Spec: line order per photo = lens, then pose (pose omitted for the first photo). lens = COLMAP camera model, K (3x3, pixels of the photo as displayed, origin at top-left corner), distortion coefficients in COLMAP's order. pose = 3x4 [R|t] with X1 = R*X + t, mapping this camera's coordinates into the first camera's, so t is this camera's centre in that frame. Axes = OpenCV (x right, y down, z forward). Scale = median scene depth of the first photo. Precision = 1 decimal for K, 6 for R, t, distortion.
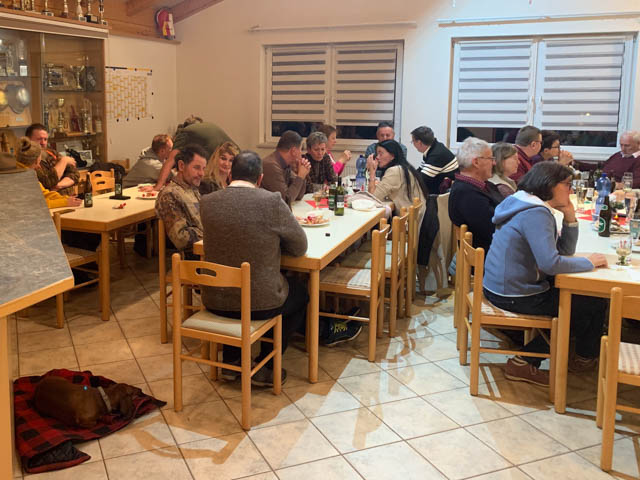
lens RADIAL K [[621.1, 0, 238.4], [0, 621.1, 167.2], [0, 0, 1]] dist [0.017059, 0.000000]
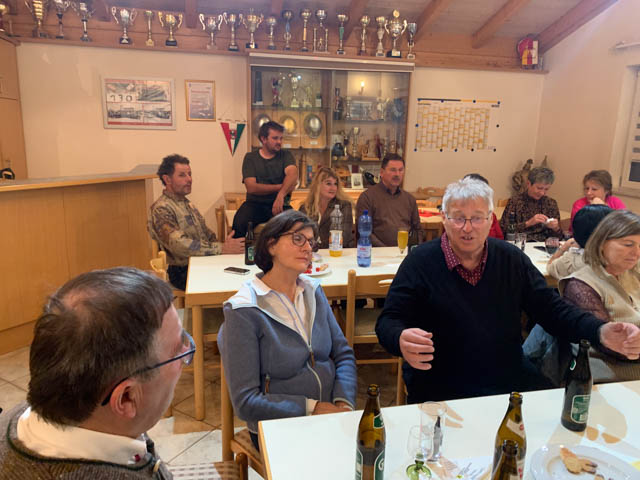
lens RADIAL K [[489.9, 0, 322.1], [0, 489.9, 230.6], [0, 0, 1]] dist [0.038310, -0.035005]
pose [[0.615240, 0.177922, -0.767999, 0.385136], [-0.114864, 0.984034, 0.135954, -0.033135], [0.779927, 0.004571, 0.625854, 0.336748]]
